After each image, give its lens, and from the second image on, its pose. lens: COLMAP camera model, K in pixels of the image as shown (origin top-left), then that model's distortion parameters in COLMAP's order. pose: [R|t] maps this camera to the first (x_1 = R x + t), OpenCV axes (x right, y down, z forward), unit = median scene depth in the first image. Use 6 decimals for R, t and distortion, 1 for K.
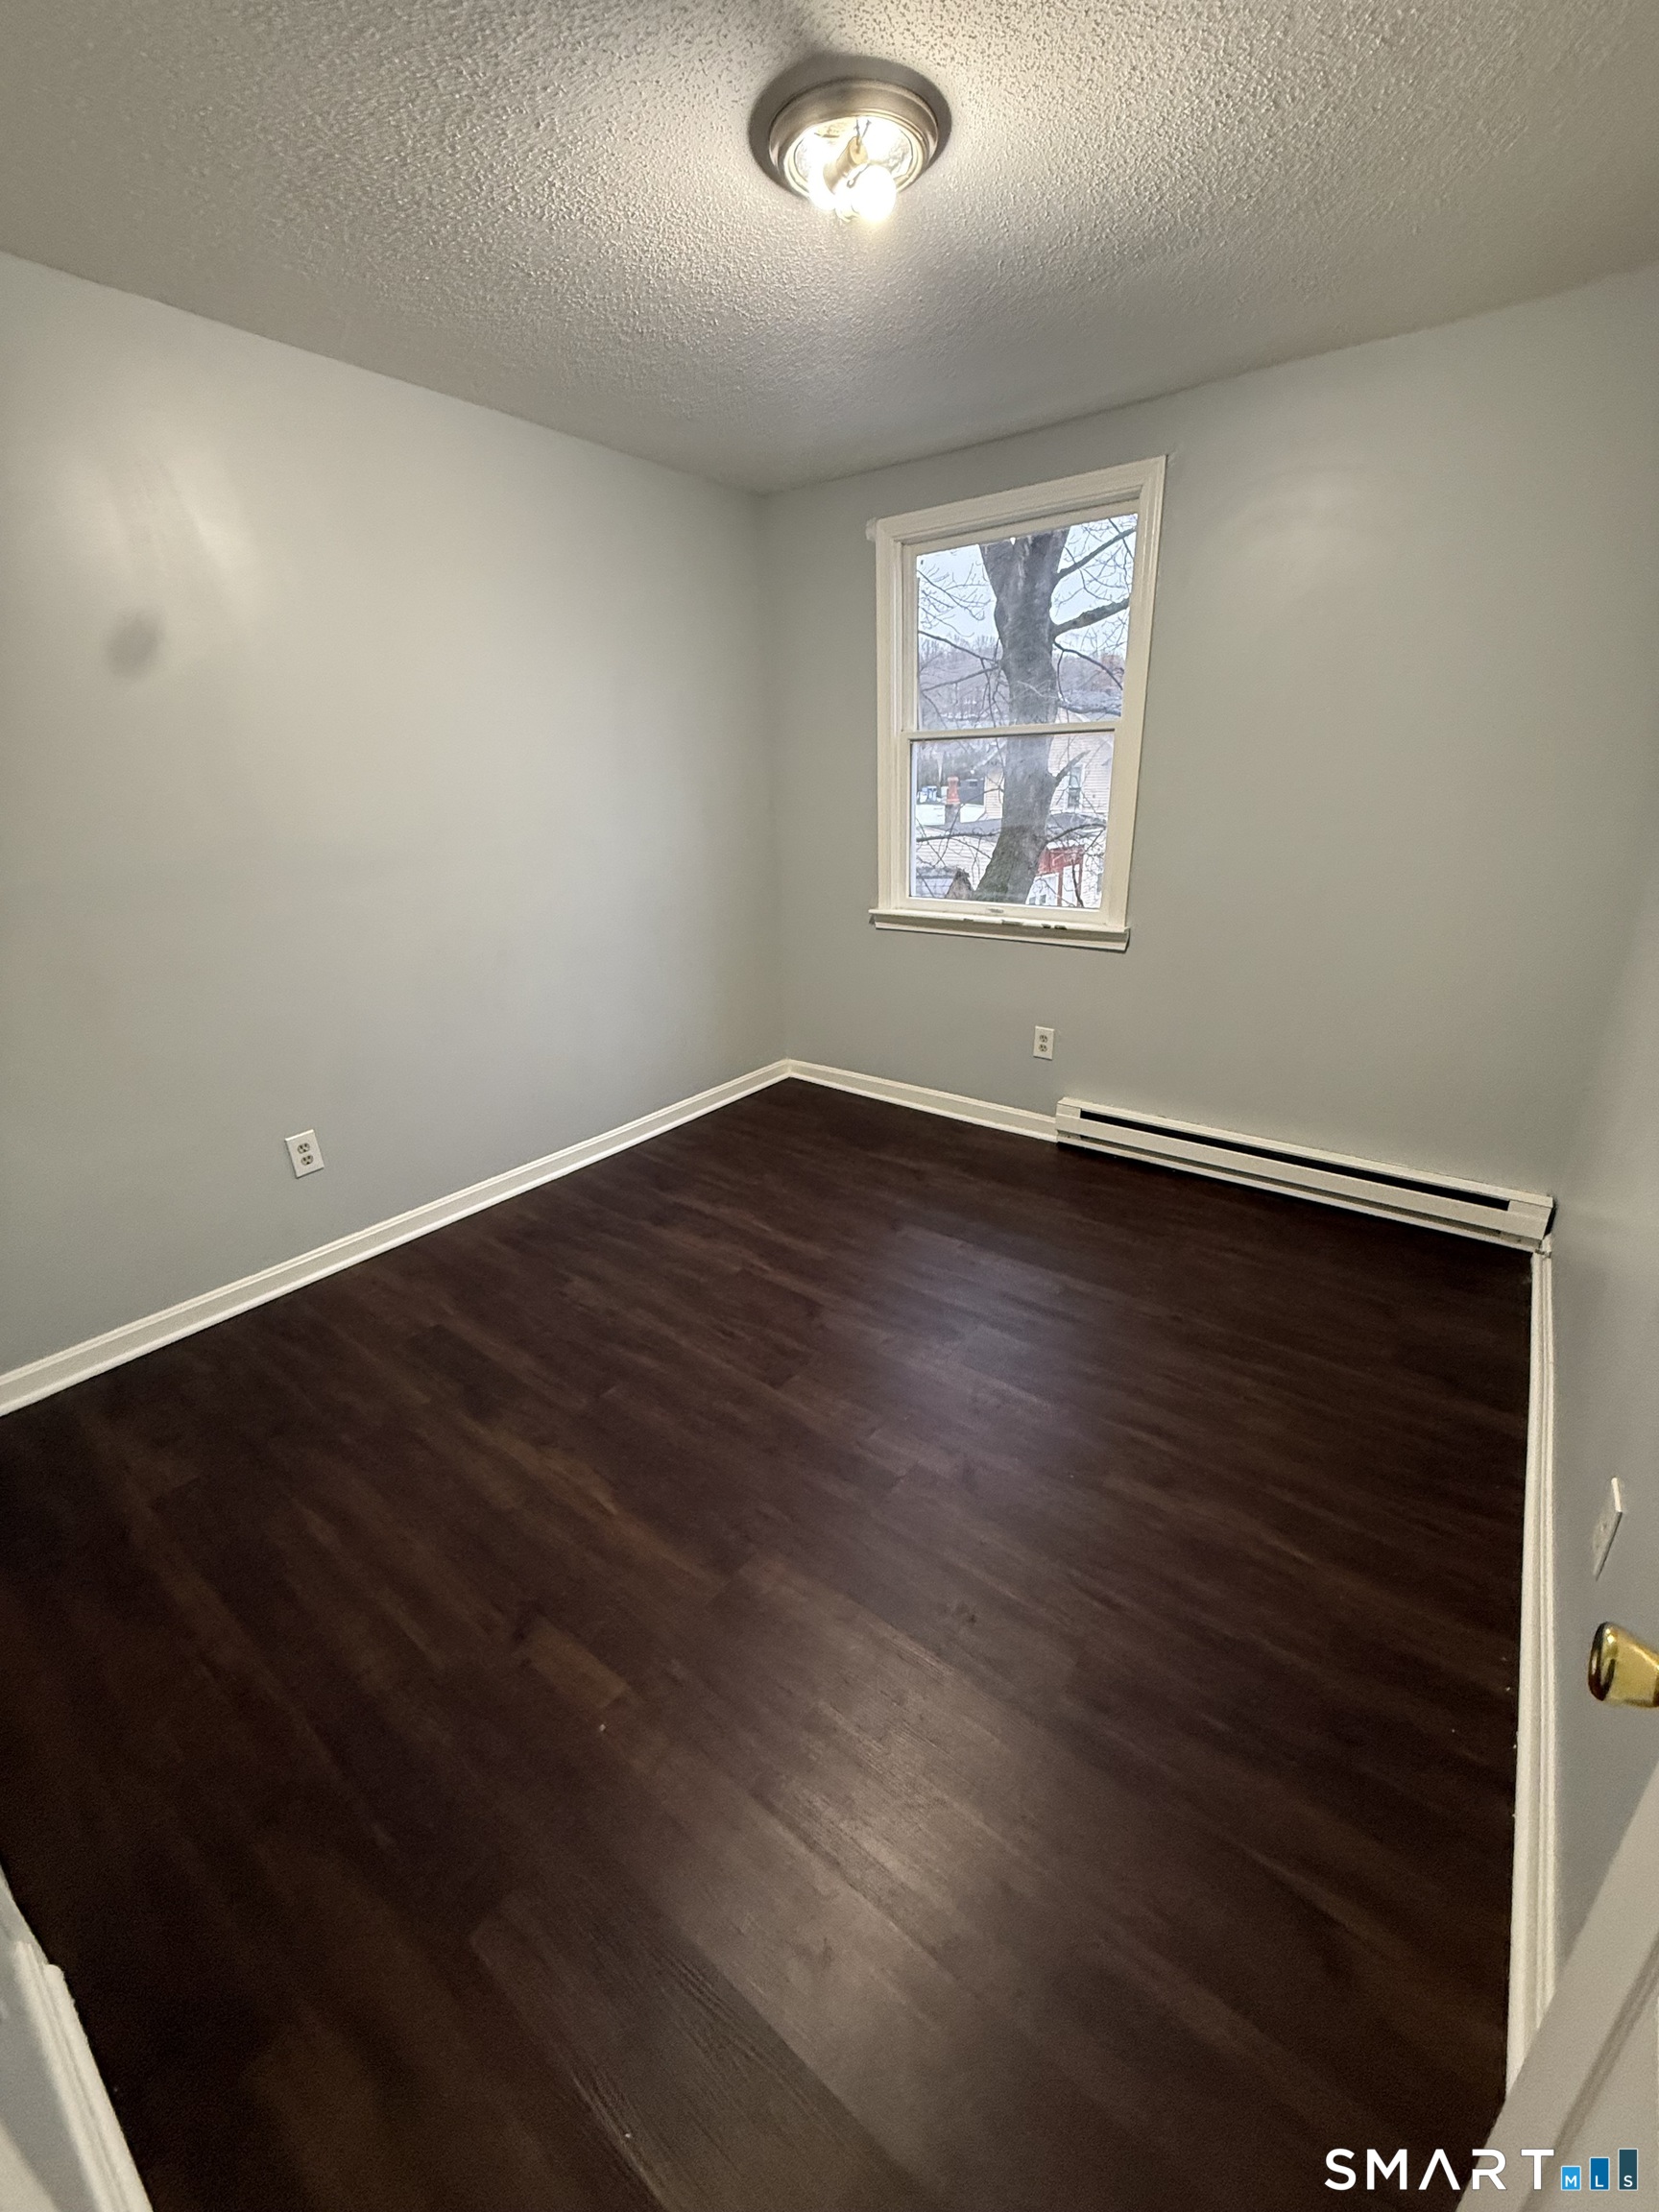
lens RADIAL K [[884.3, 0, 827.2], [0, 884.3, 1095.3], [0, 0, 1]] dist [0.020263, 0.000149]
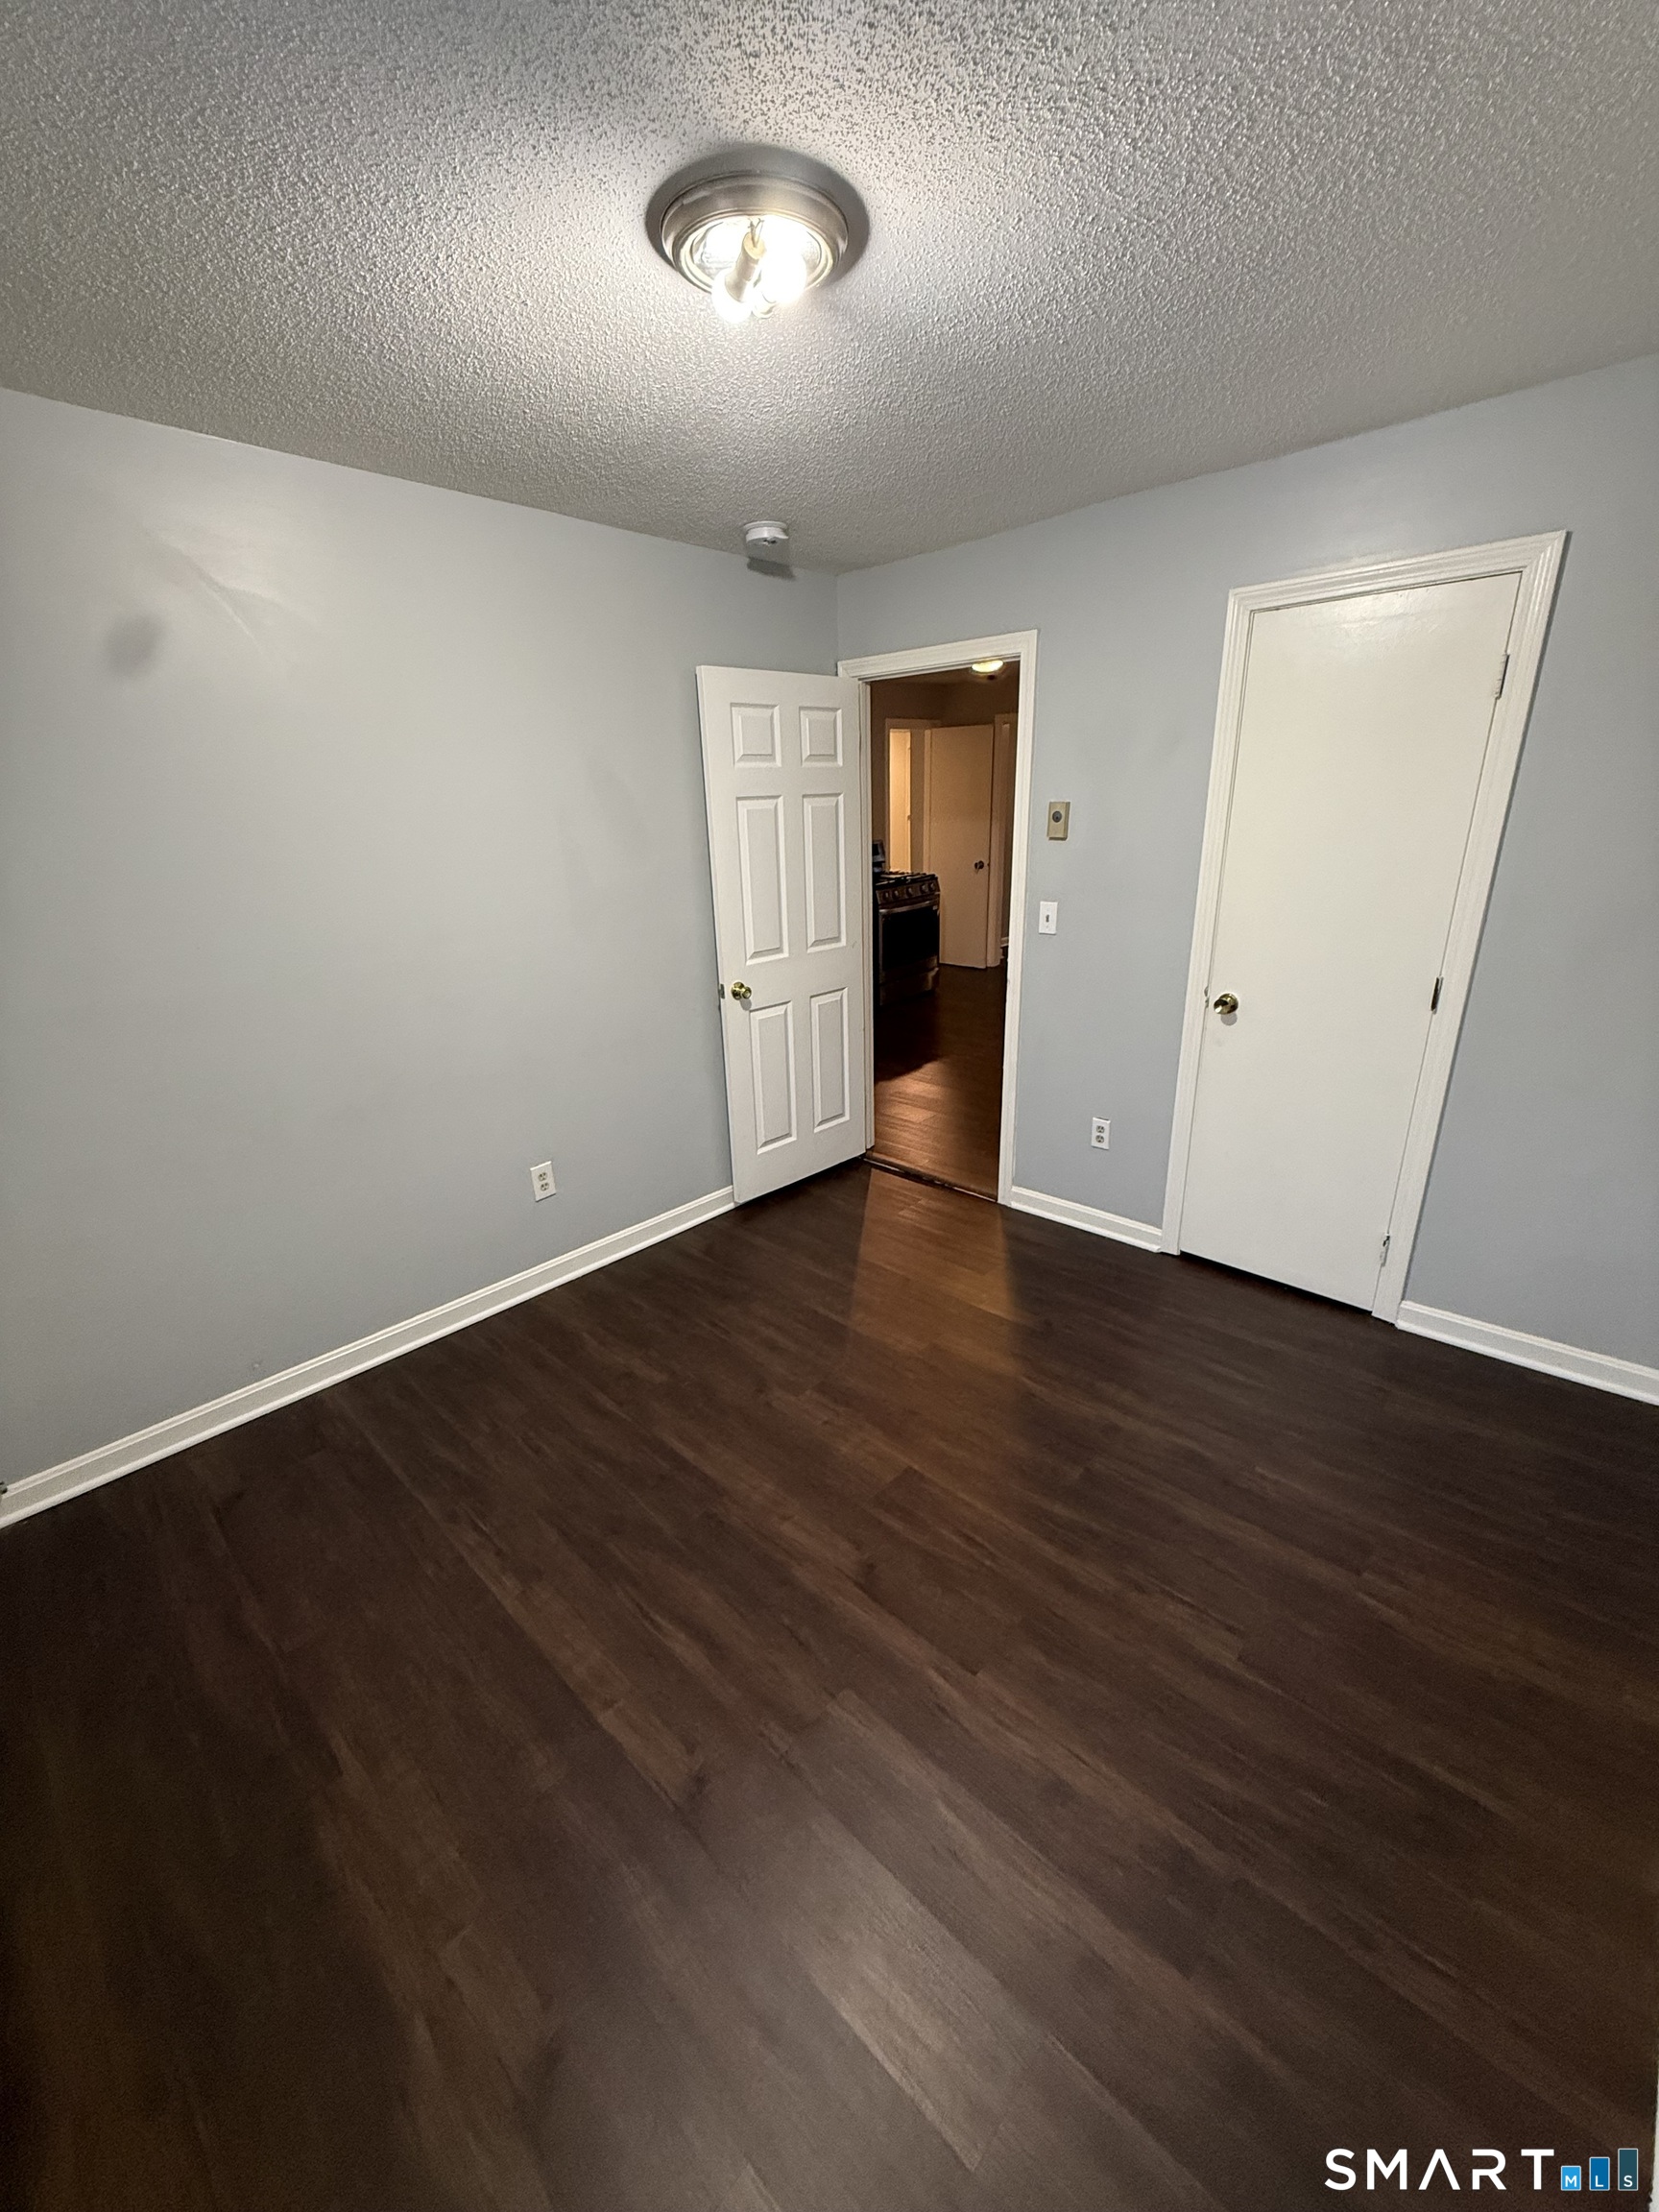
lens RADIAL K [[884.3, 0, 827.2], [0, 884.3, 1095.3], [0, 0, 1]] dist [0.020263, 0.000149]
pose [[-0.992702, 0.019779, 0.118956, -0.085406], [0.091925, 0.762581, 0.640328, -0.594445], [-0.078049, 0.646590, -0.758834, 1.369344]]
